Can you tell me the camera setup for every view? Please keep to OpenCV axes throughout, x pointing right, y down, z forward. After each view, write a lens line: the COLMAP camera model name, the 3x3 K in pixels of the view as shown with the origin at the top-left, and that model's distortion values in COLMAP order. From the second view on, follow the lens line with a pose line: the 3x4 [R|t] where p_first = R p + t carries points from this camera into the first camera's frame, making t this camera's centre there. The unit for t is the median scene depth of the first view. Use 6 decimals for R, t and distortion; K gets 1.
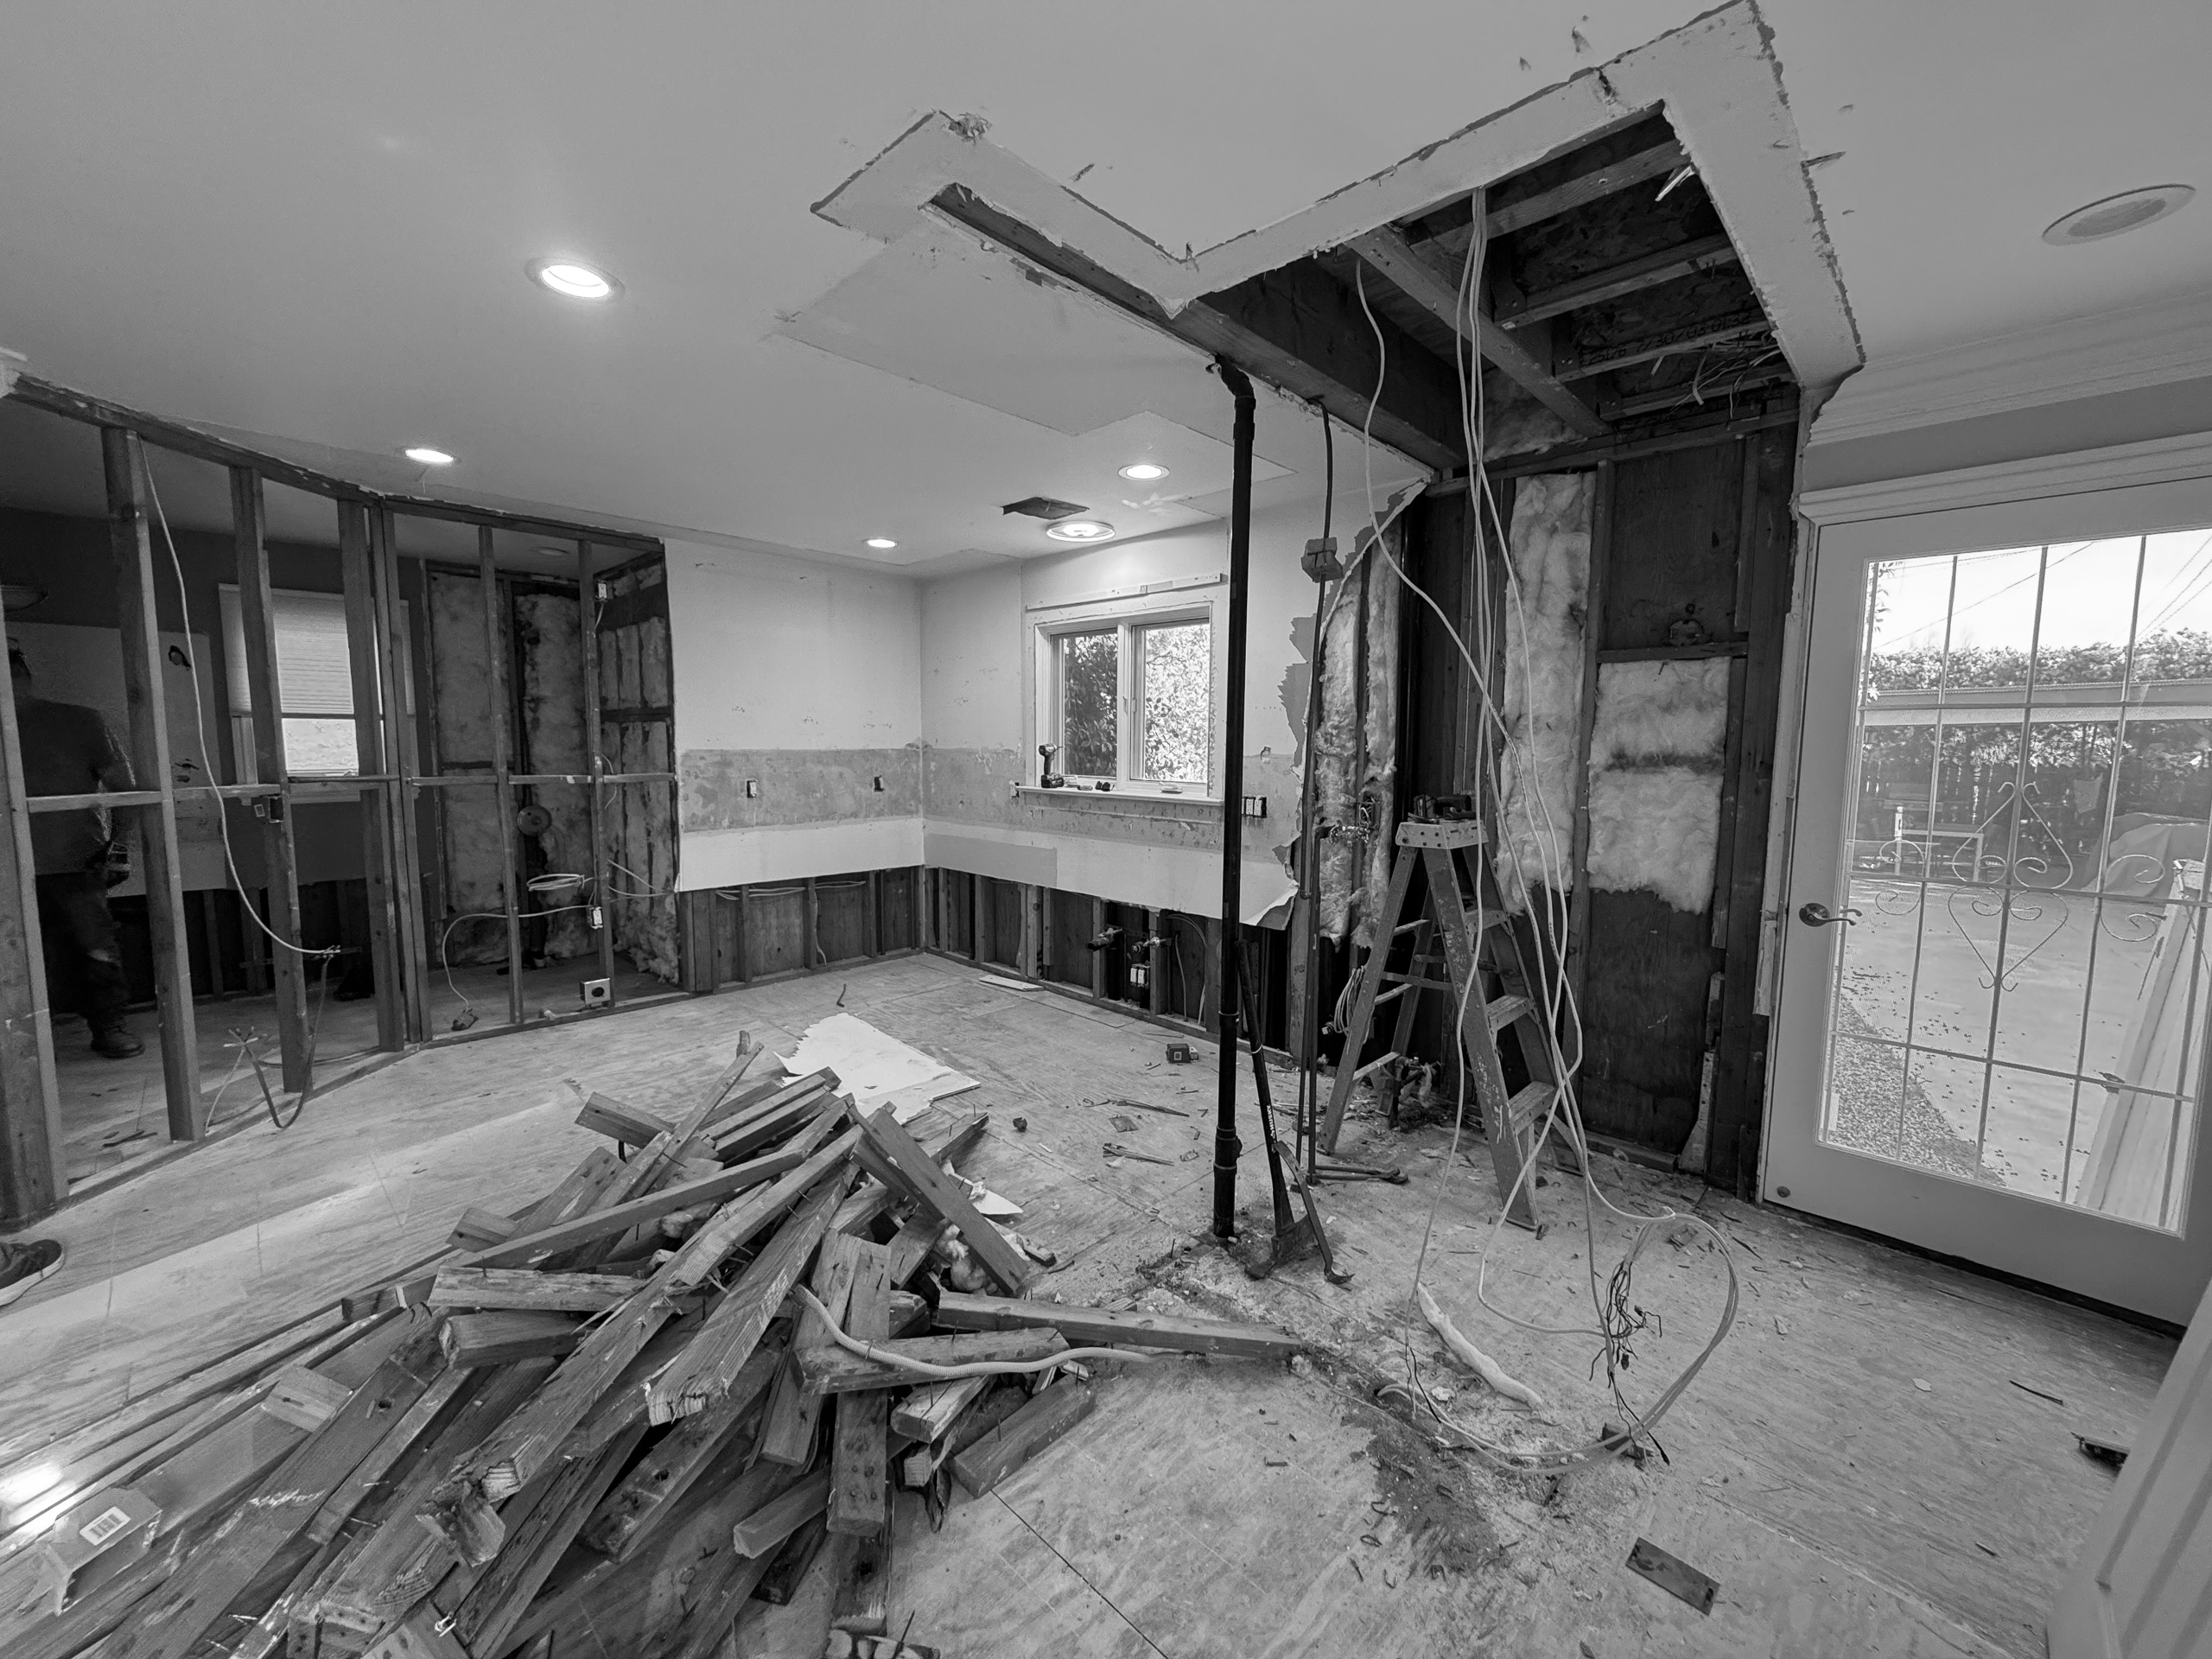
lens RADIAL K [[880.2, 0, 1111.2], [0, 880.2, 834.6], [0, 0, 1]] dist [-0.002630, -0.000104]
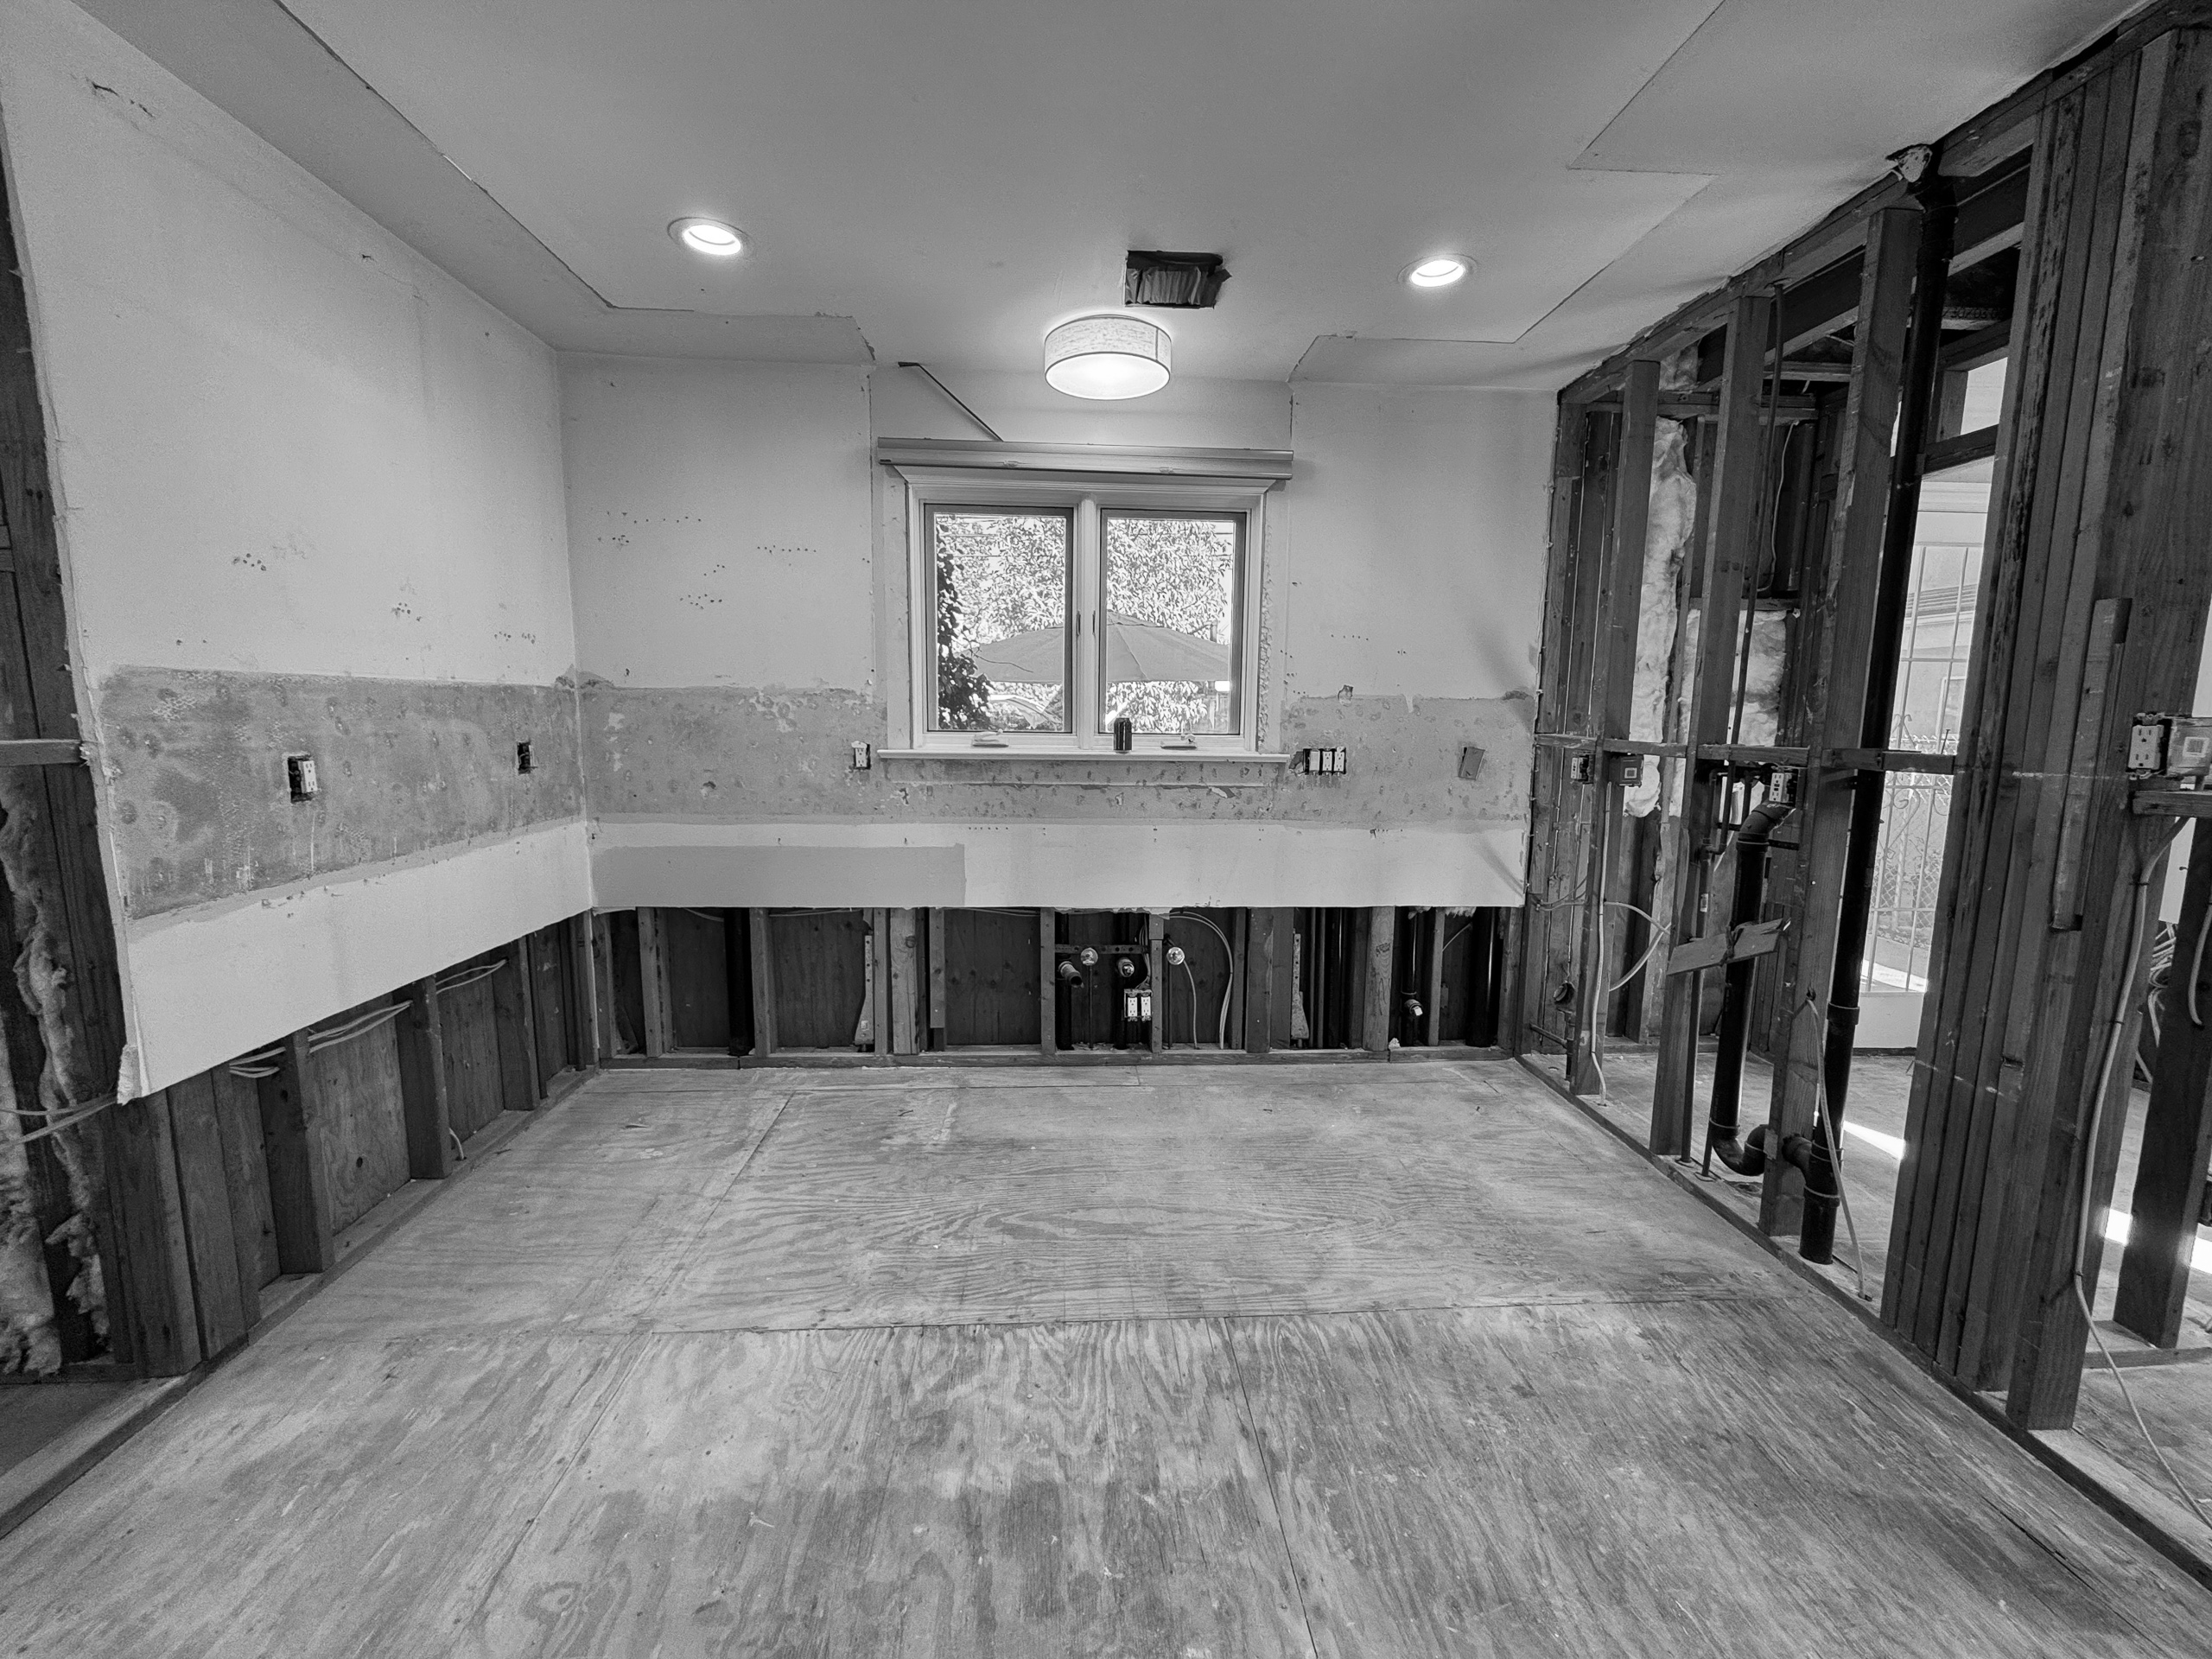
lens RADIAL K [[880.2, 0, 1099.2], [0, 880.2, 826.7], [0, 0, 1]] dist [-0.002630, -0.000104]
pose [[0.674012, -0.095588, 0.732510, -0.444700], [0.072413, 0.995367, 0.063259, -0.029158], [-0.735163, 0.010406, 0.677811, 0.473086]]
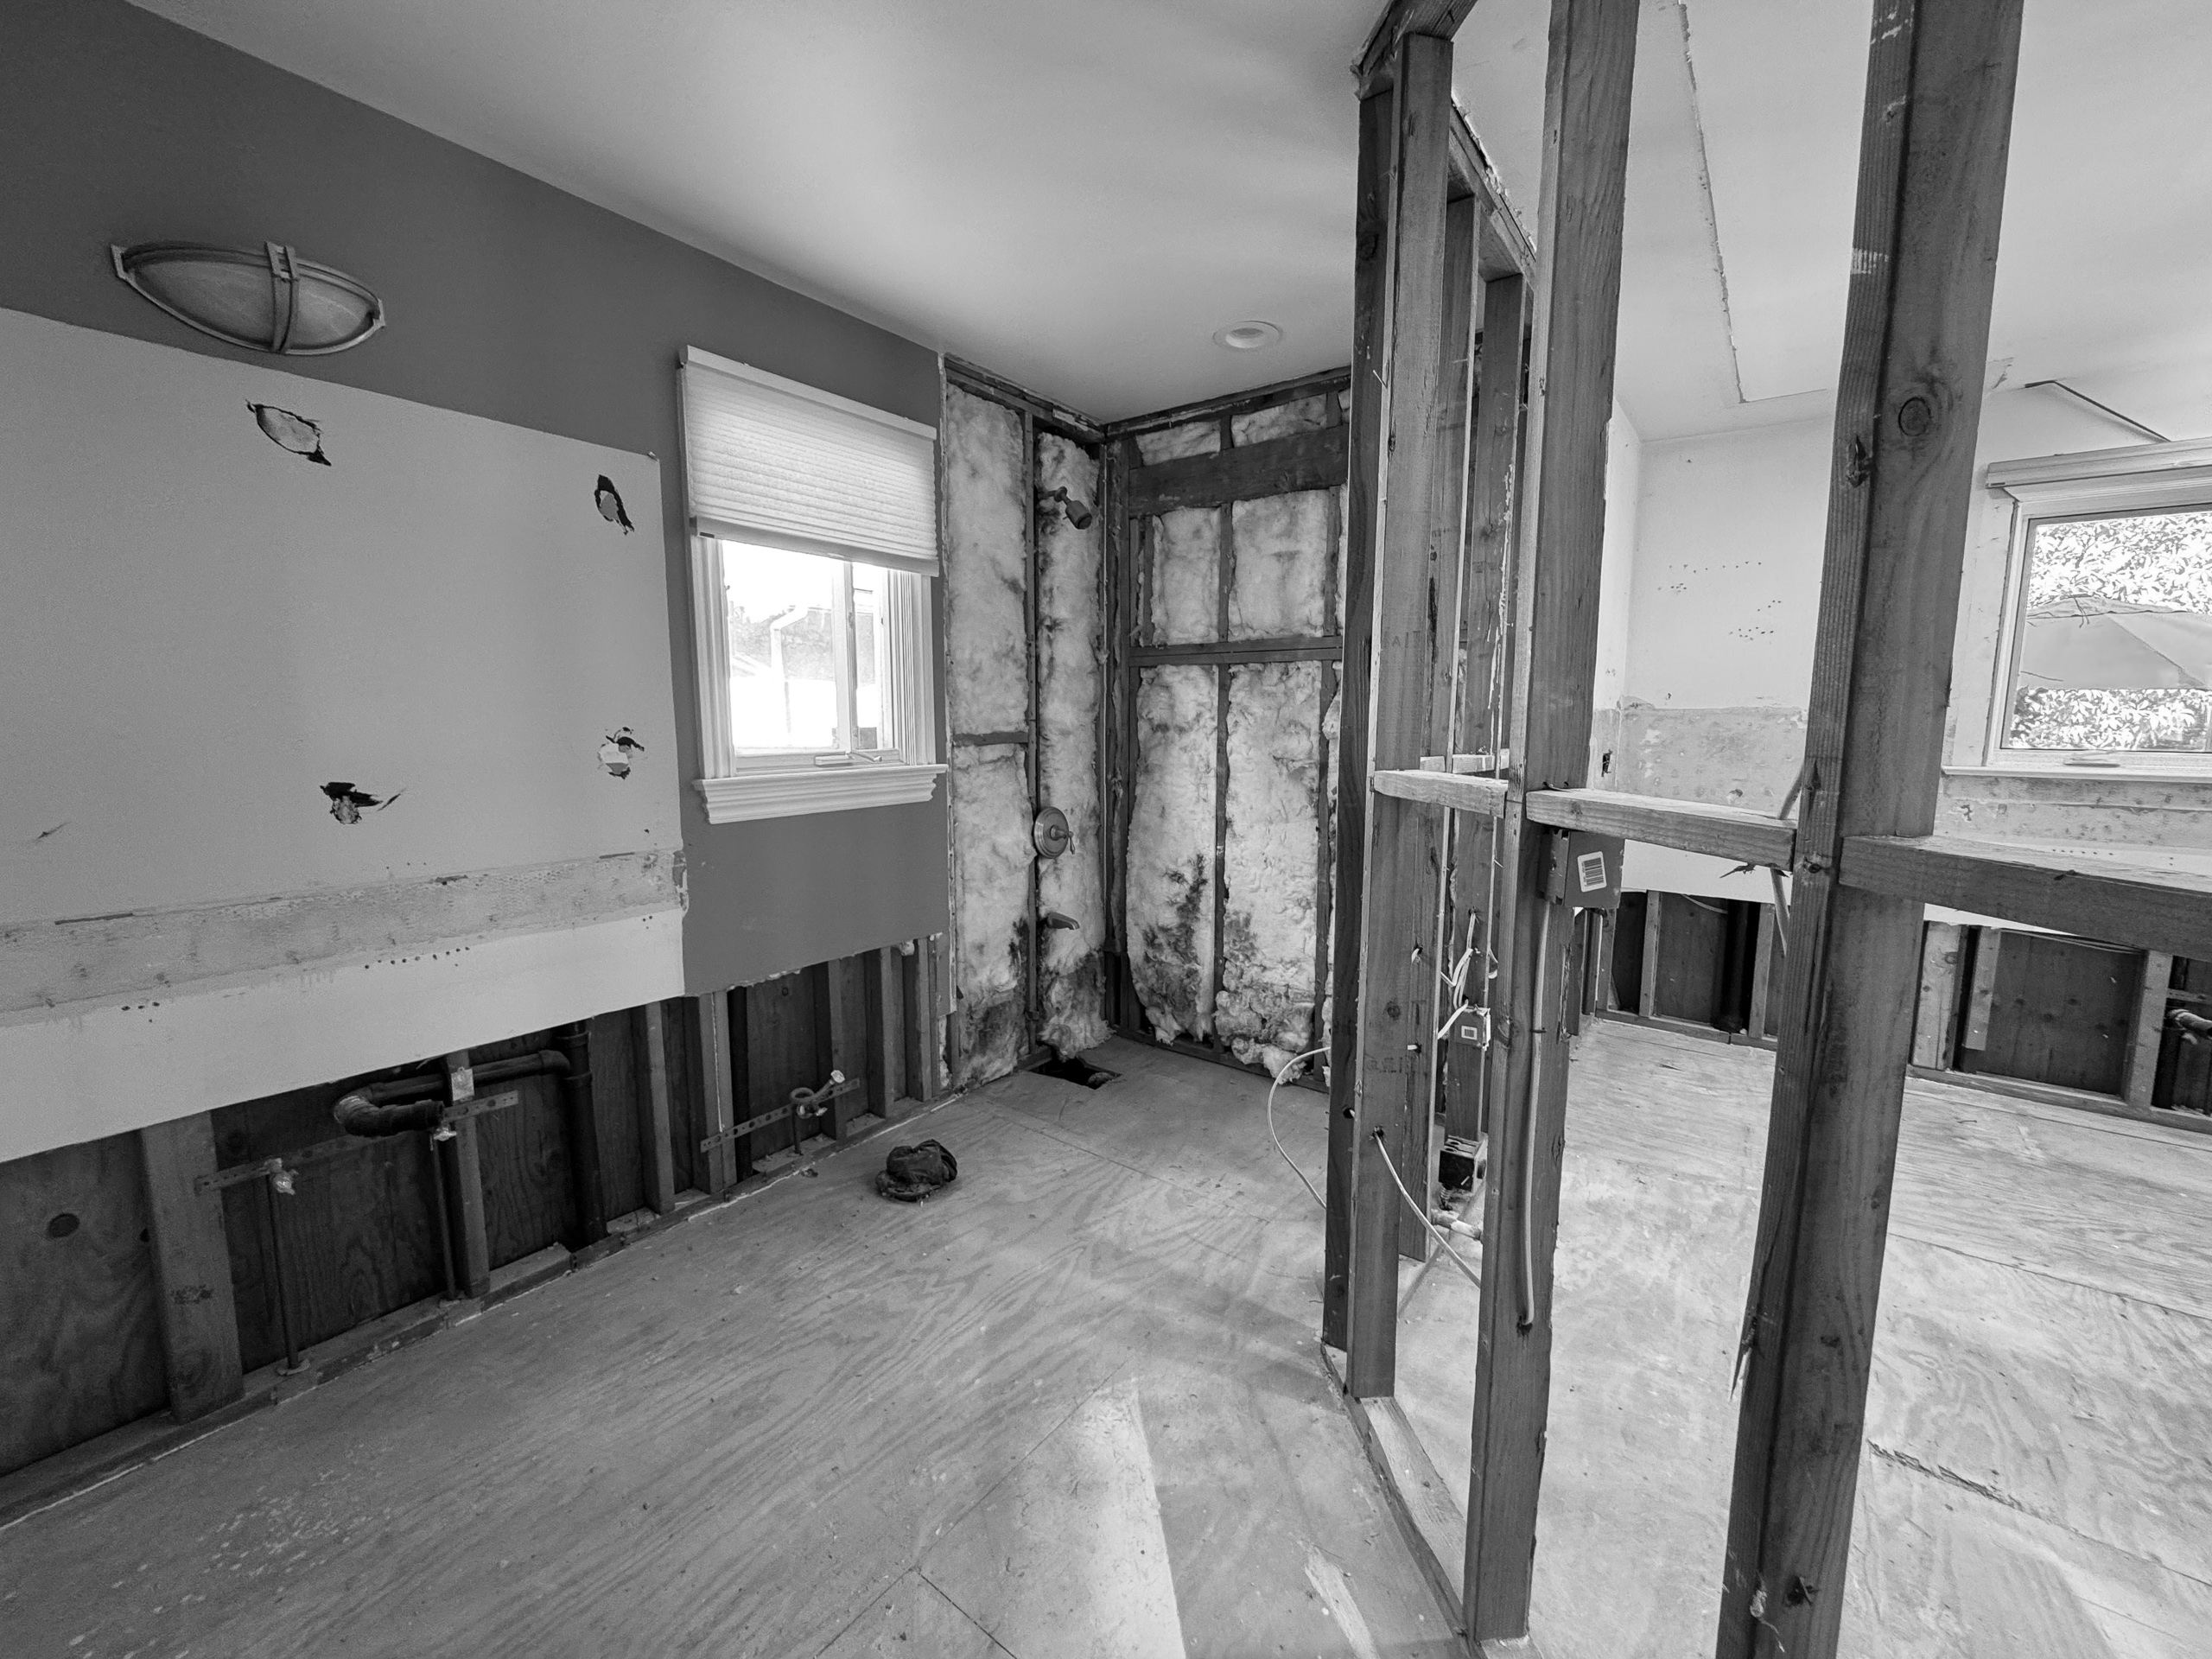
lens RADIAL K [[880.2, 0, 1096.2], [0, 880.2, 824.5], [0, 0, 1]] dist [-0.002630, -0.000104]
pose [[0.992494, -0.018726, 0.120854, -0.764297], [0.016407, 0.999662, 0.020153, -0.035501], [-0.121191, -0.018019, 0.992466, 0.450107]]
